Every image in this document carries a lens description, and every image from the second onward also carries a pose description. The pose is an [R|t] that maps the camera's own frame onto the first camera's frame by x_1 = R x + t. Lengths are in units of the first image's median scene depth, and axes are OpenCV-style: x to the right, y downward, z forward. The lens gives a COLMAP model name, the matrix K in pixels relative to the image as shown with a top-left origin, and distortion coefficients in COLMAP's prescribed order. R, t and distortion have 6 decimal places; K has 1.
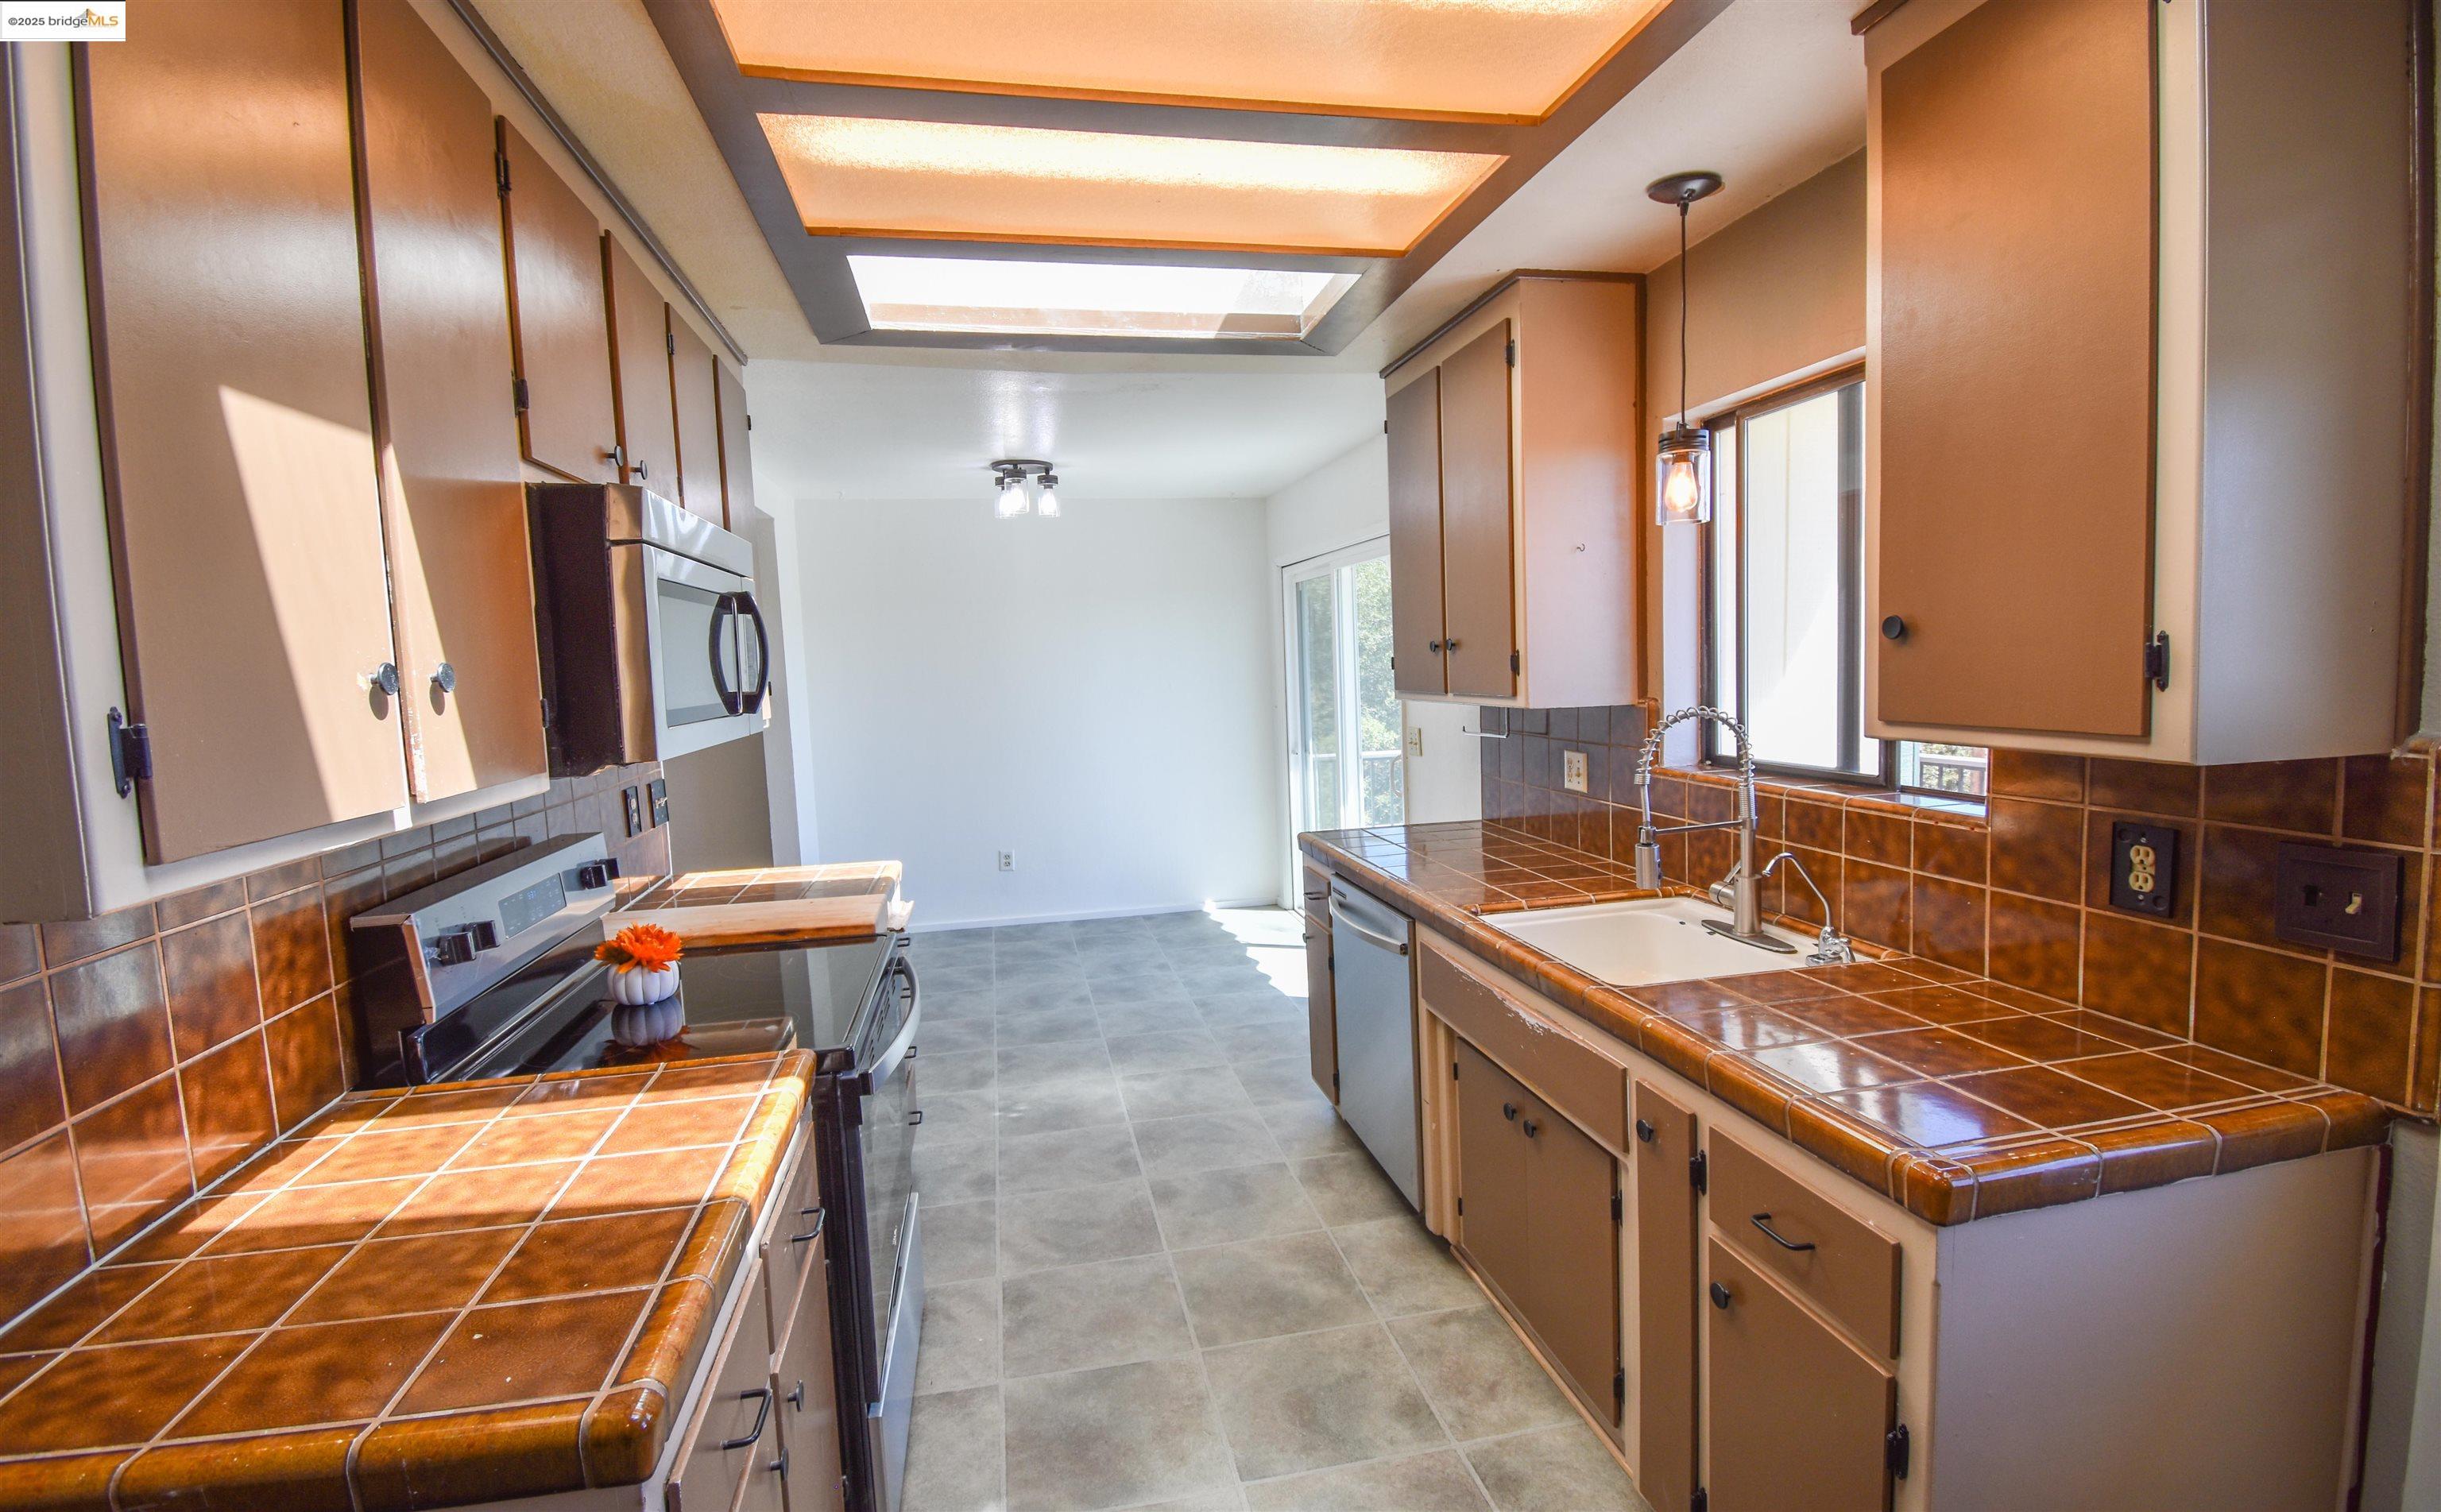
lens RADIAL K [[1147.2, 0, 1215.0], [0, 1147.2, 743.9], [0, 0, 1]] dist [0.032909, -0.034590]
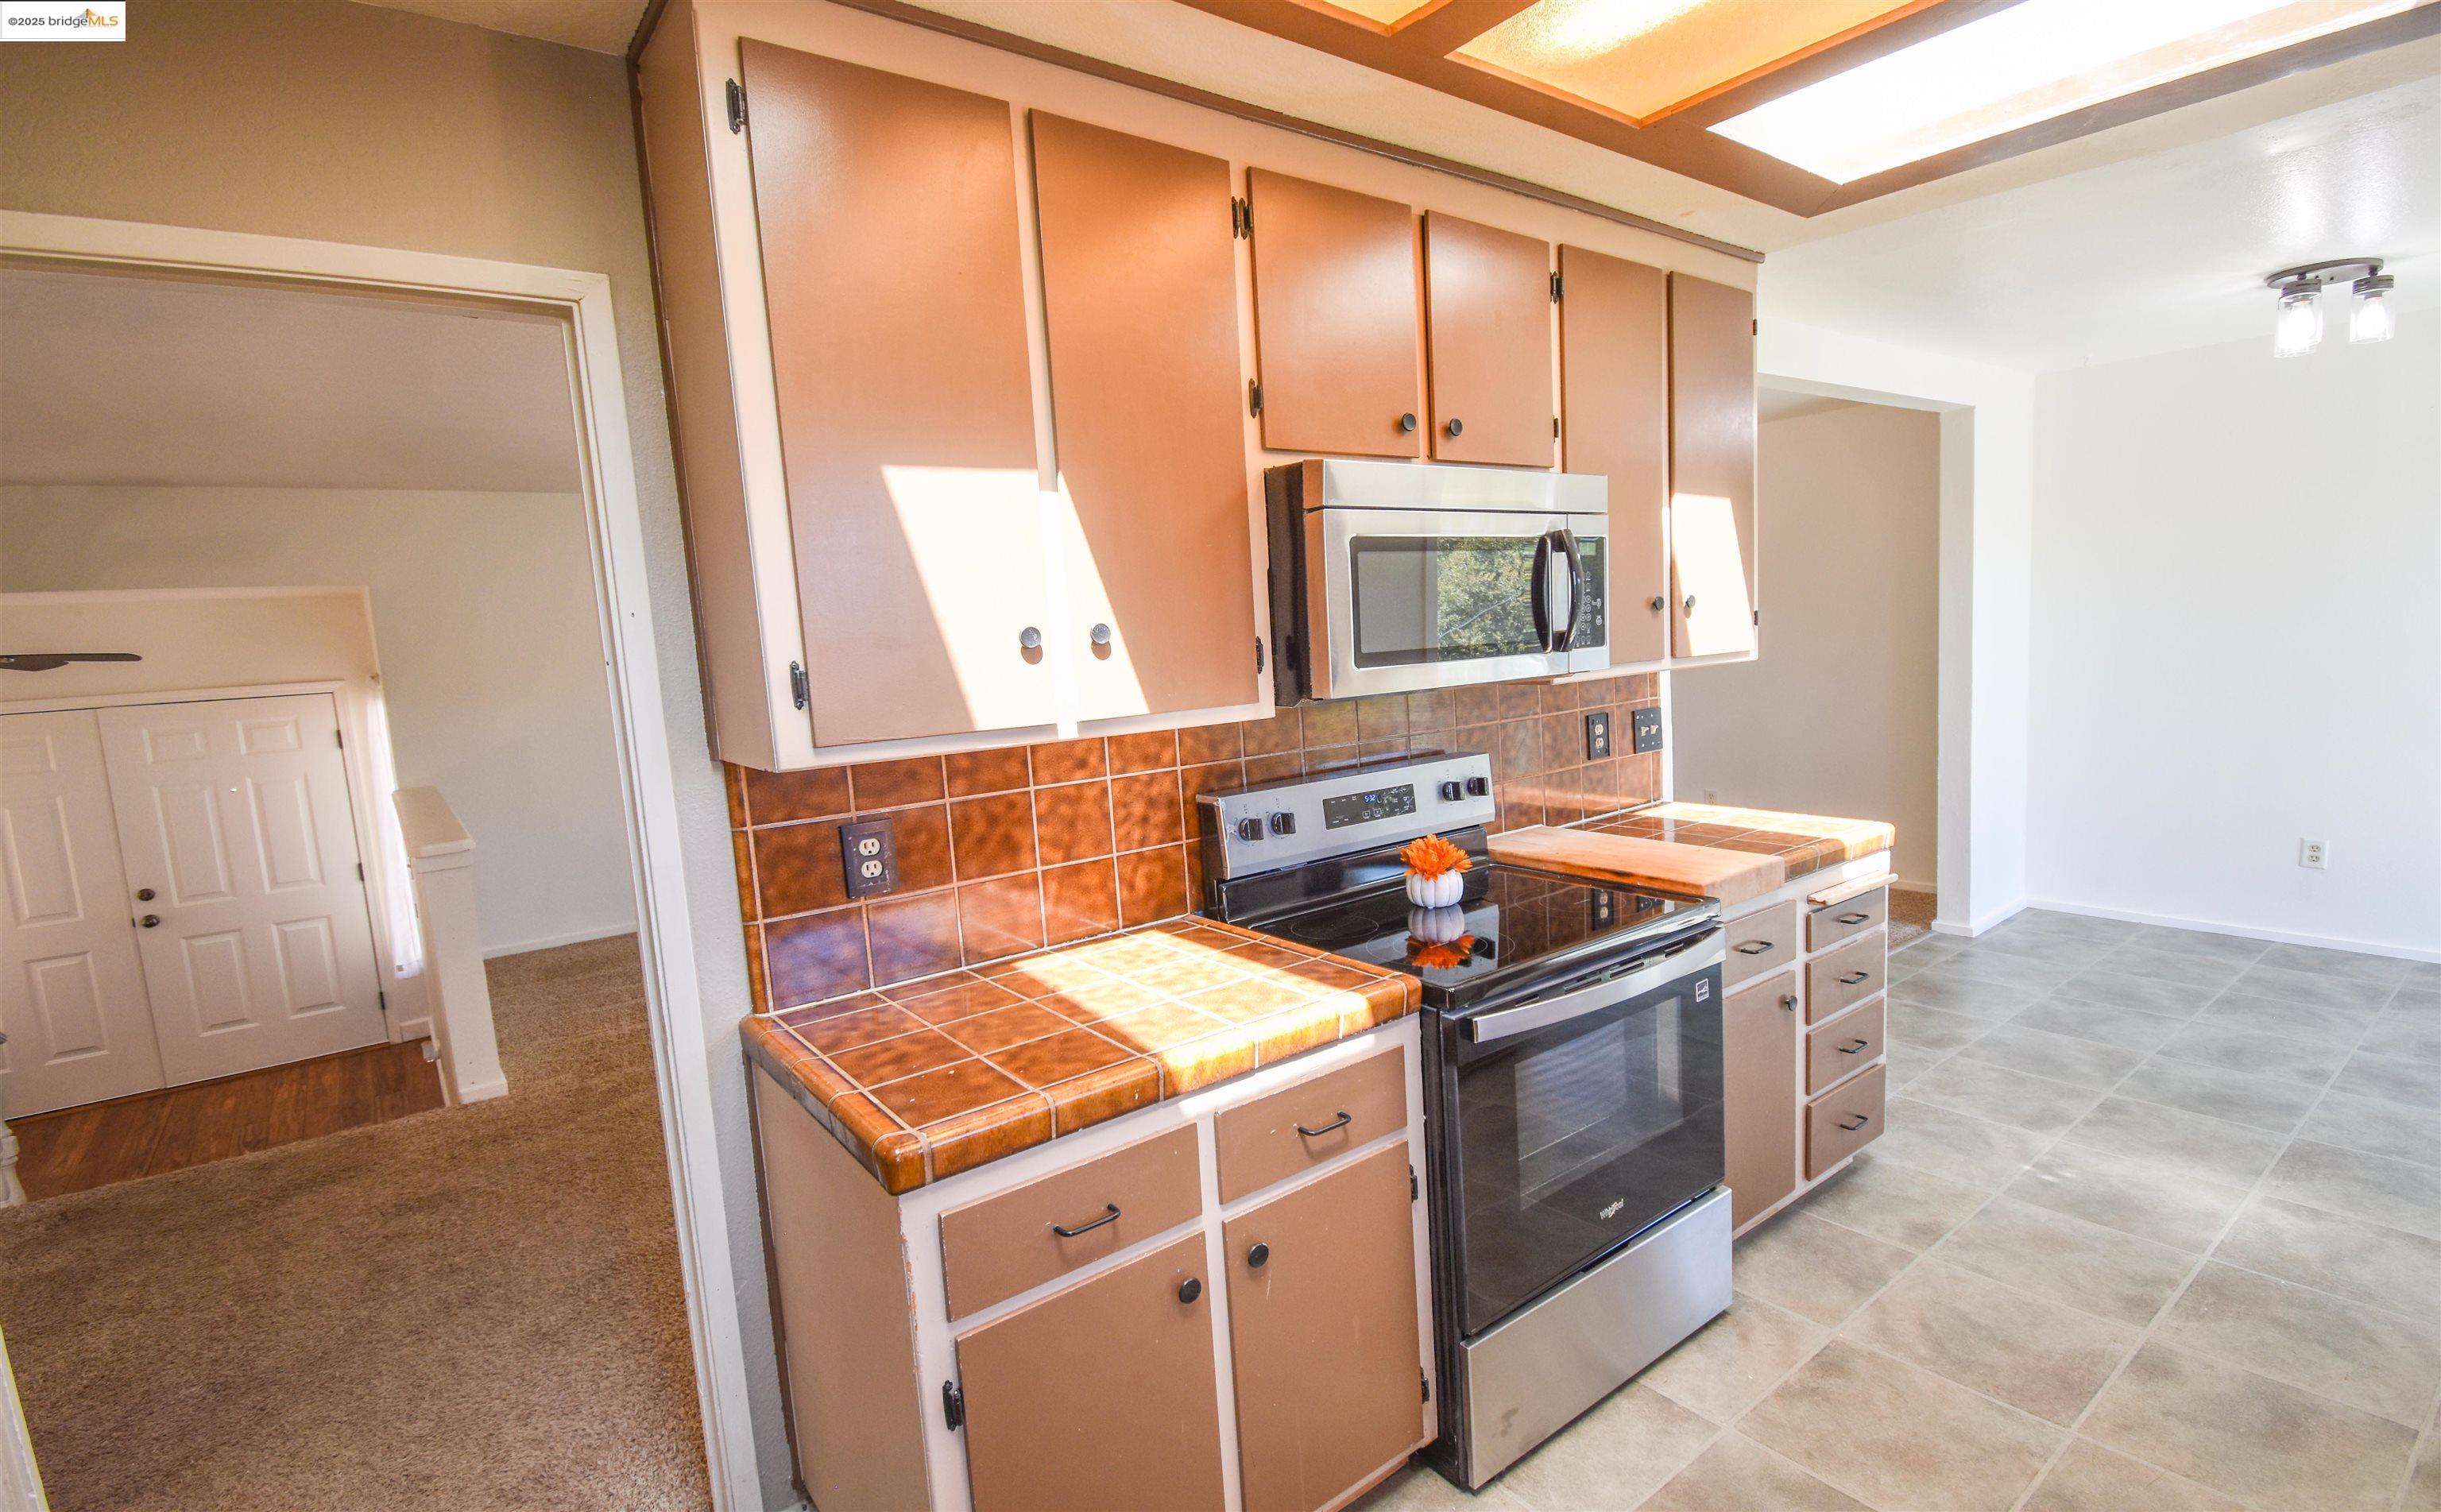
lens RADIAL K [[1141.6, 0, 1227.0], [0, 1141.6, 756.9], [0, 0, 1]] dist [0.018808, -0.026179]
pose [[0.437585, 0.108233, -0.892639, 0.552565], [-0.026621, 0.993853, 0.107456, -0.051169], [0.898783, -0.023259, 0.437777, 0.443982]]
